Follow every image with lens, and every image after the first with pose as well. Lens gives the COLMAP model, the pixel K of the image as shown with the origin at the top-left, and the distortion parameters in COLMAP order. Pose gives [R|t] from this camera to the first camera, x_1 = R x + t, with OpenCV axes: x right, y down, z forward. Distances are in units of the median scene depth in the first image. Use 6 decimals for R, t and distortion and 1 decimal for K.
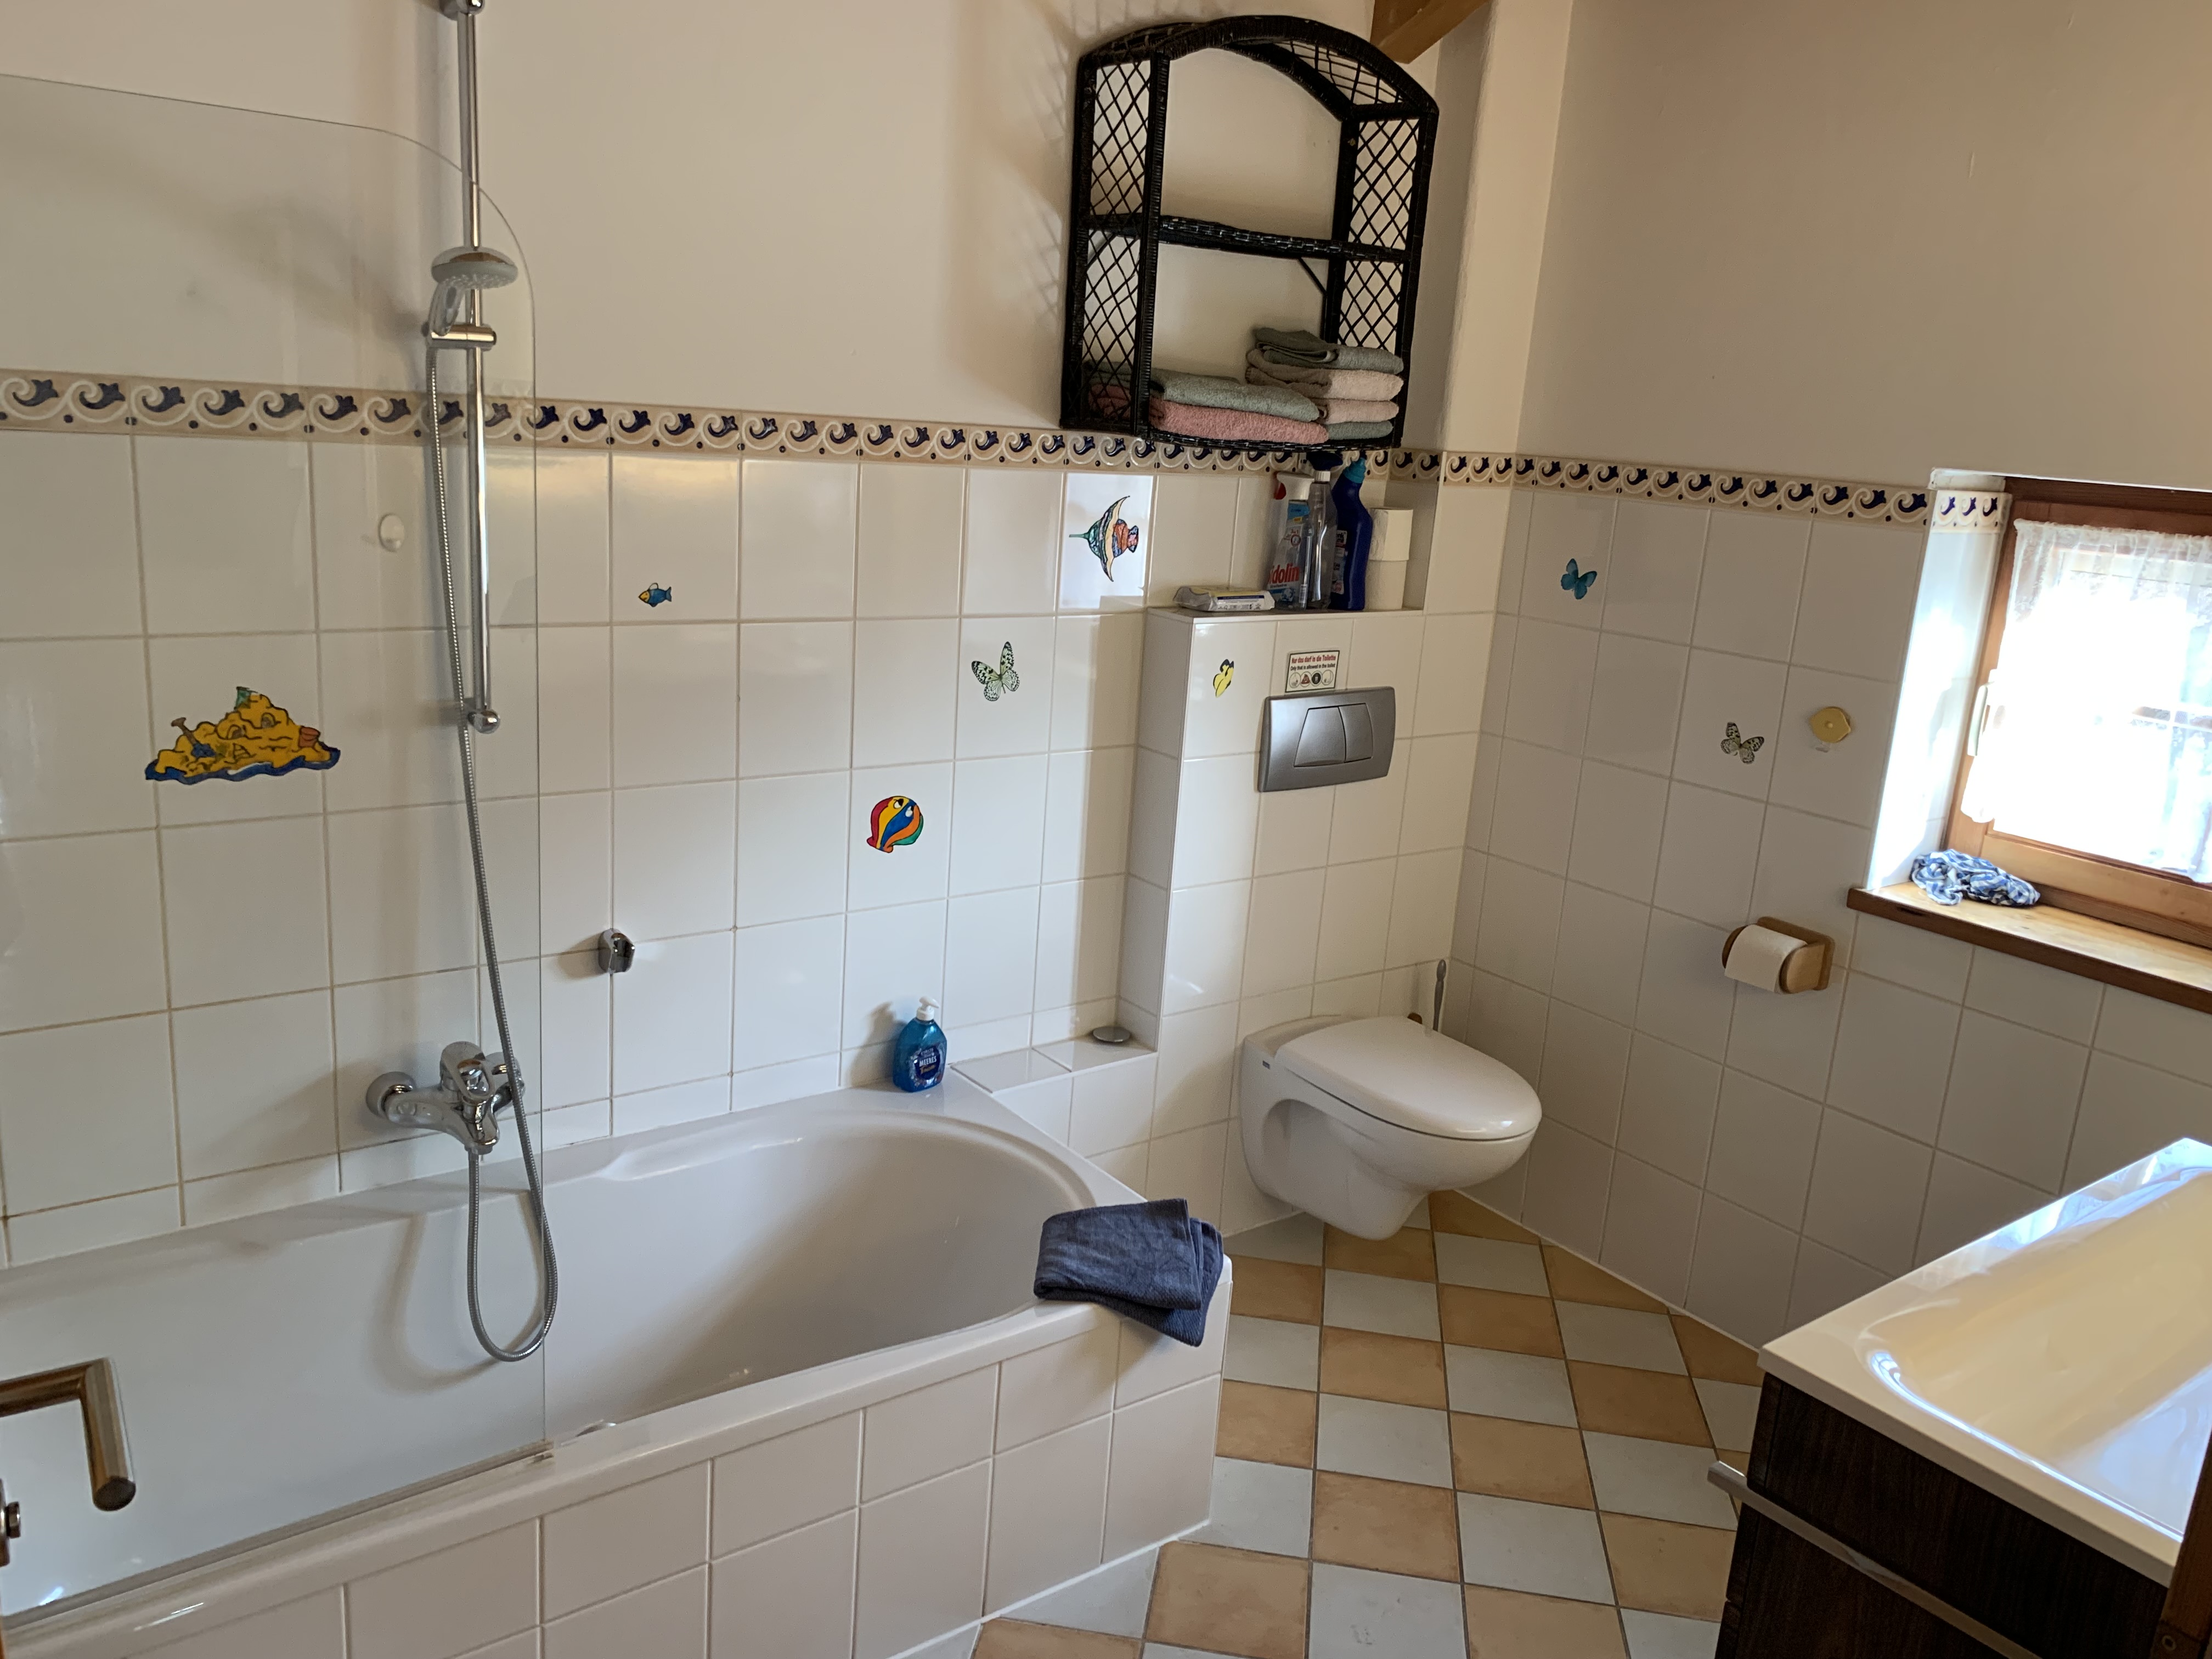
lens RADIAL K [[1682.5, 0, 1096.3], [0, 1682.5, 824.6], [0, 0, 1]] dist [0.037090, -0.024008]
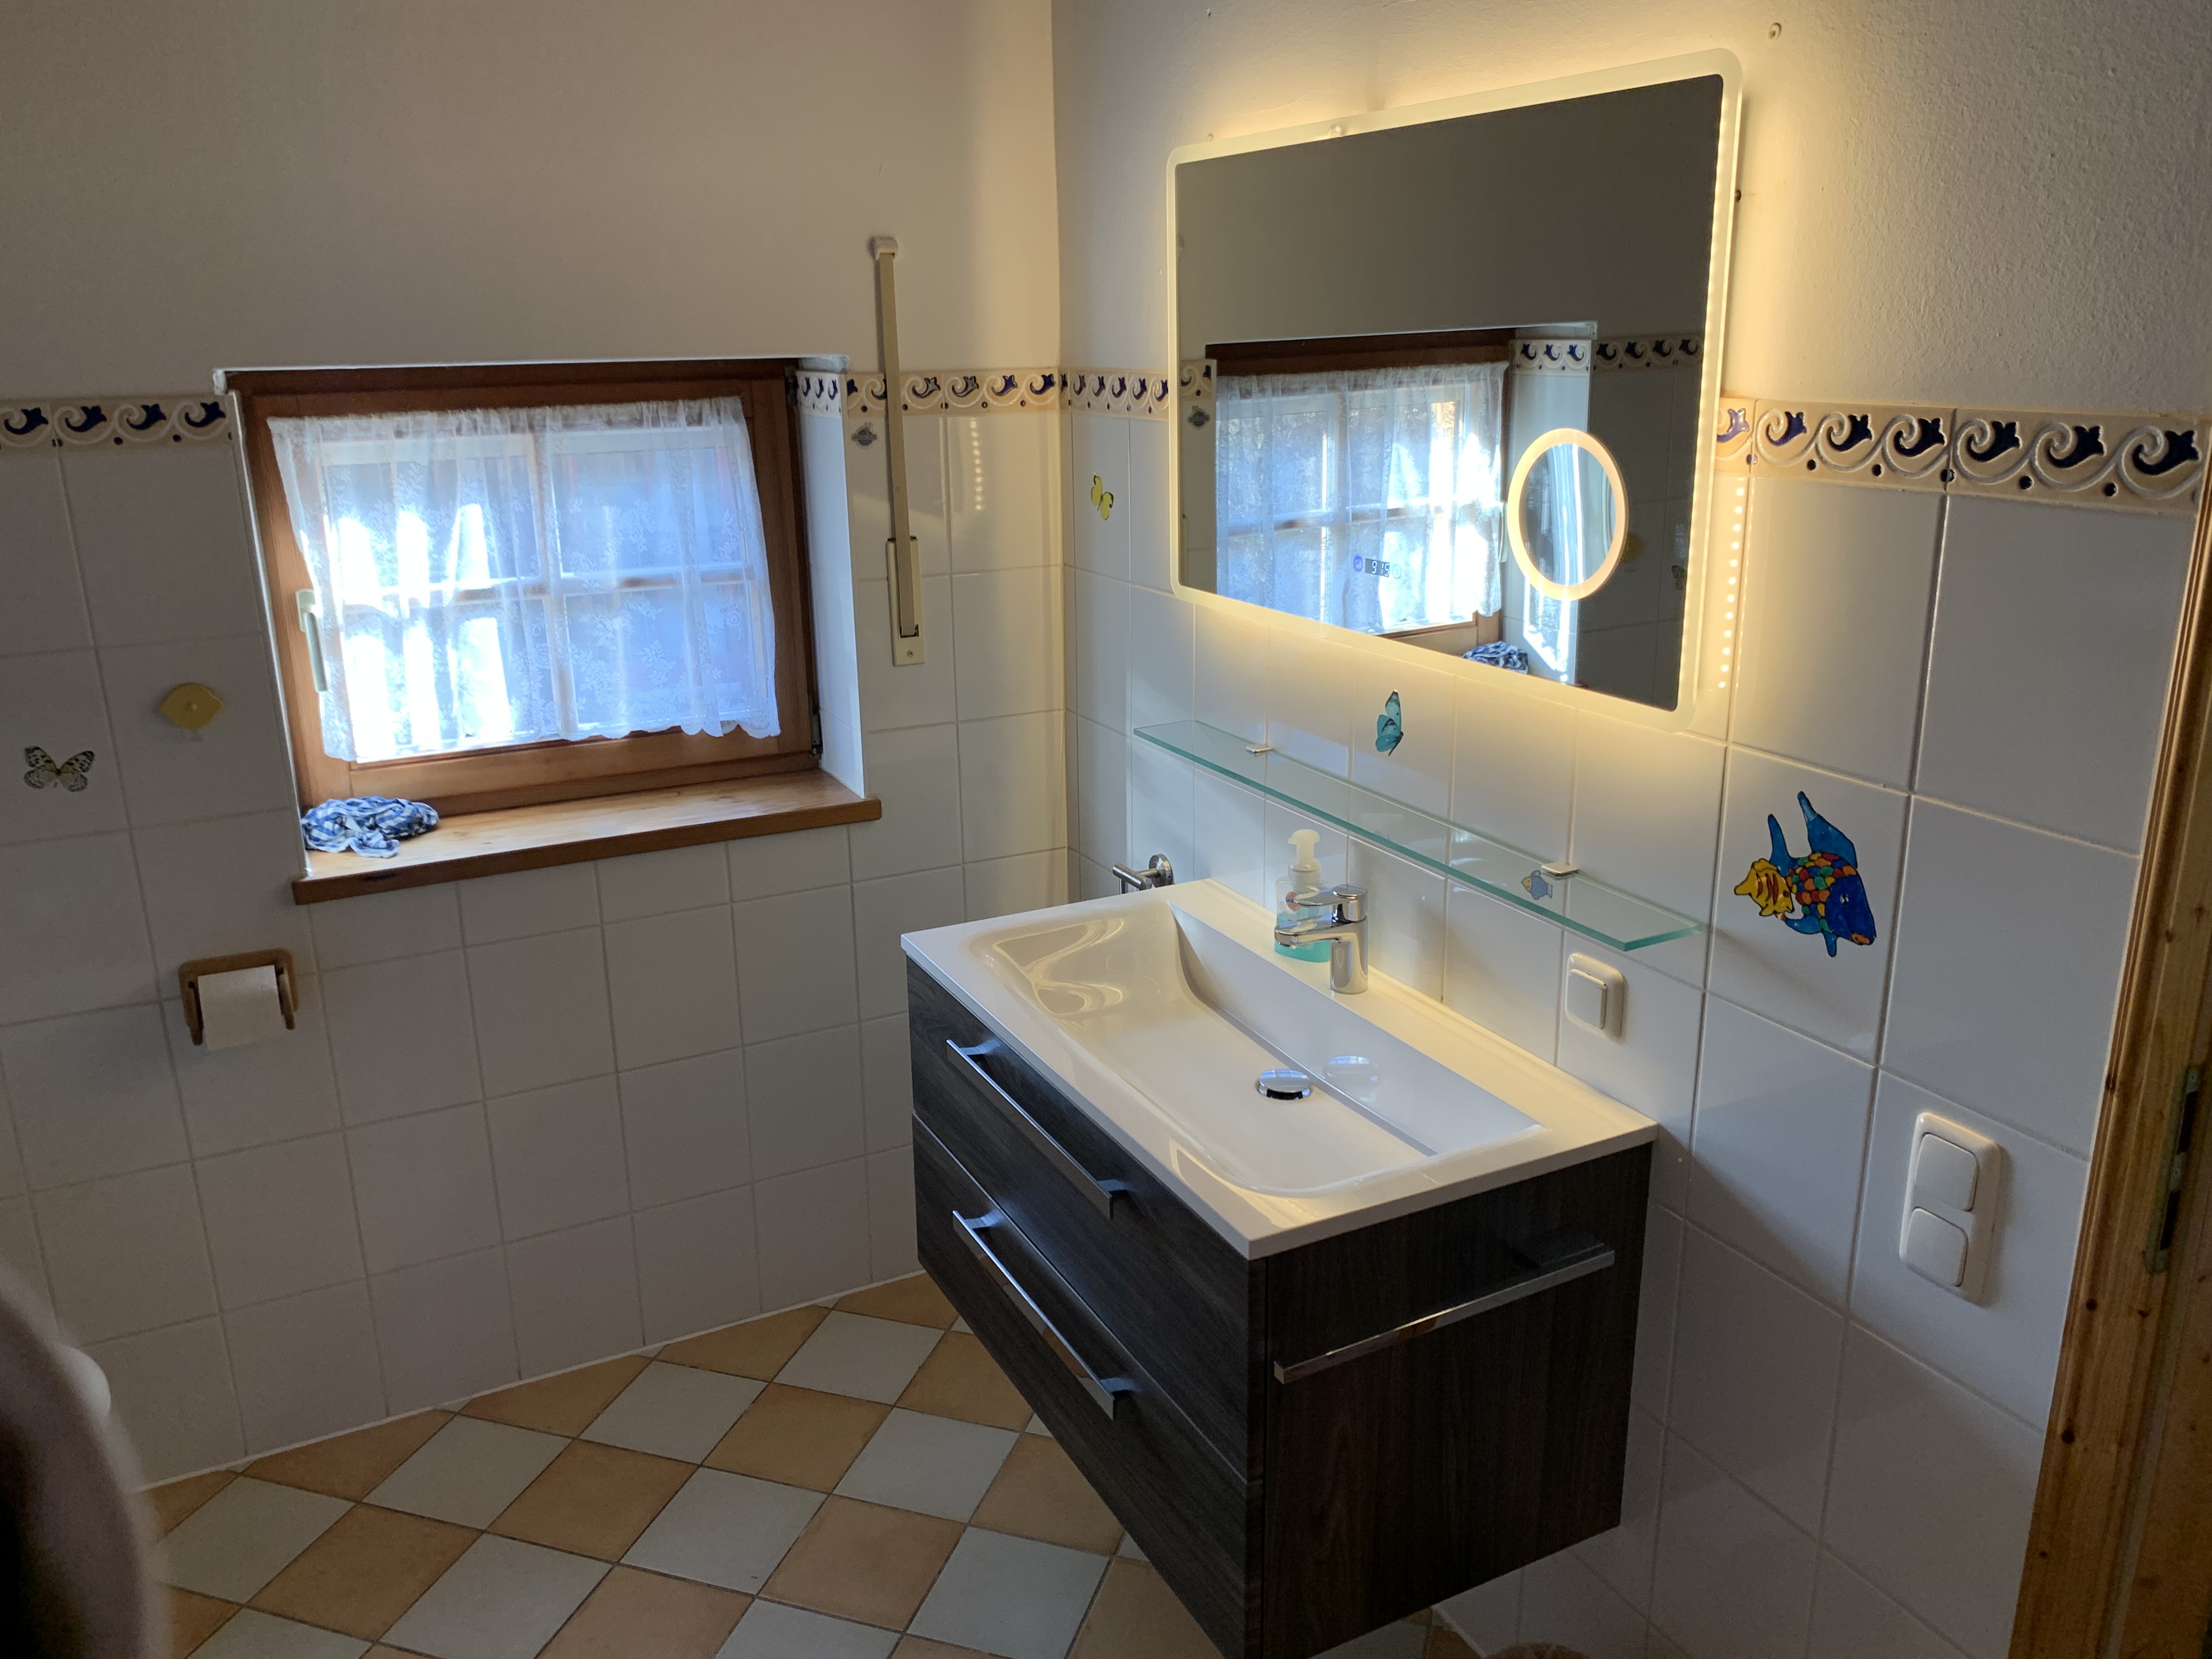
lens RADIAL K [[1682.5, 0, 1096.3], [0, 1682.5, 836.8], [0, 0, 1]] dist [0.037090, -0.024008]
pose [[0.190859, -0.359393, 0.913460, -0.243551], [0.286487, 0.910447, 0.298349, -0.124119], [-0.938881, 0.204752, 0.276728, 0.413541]]
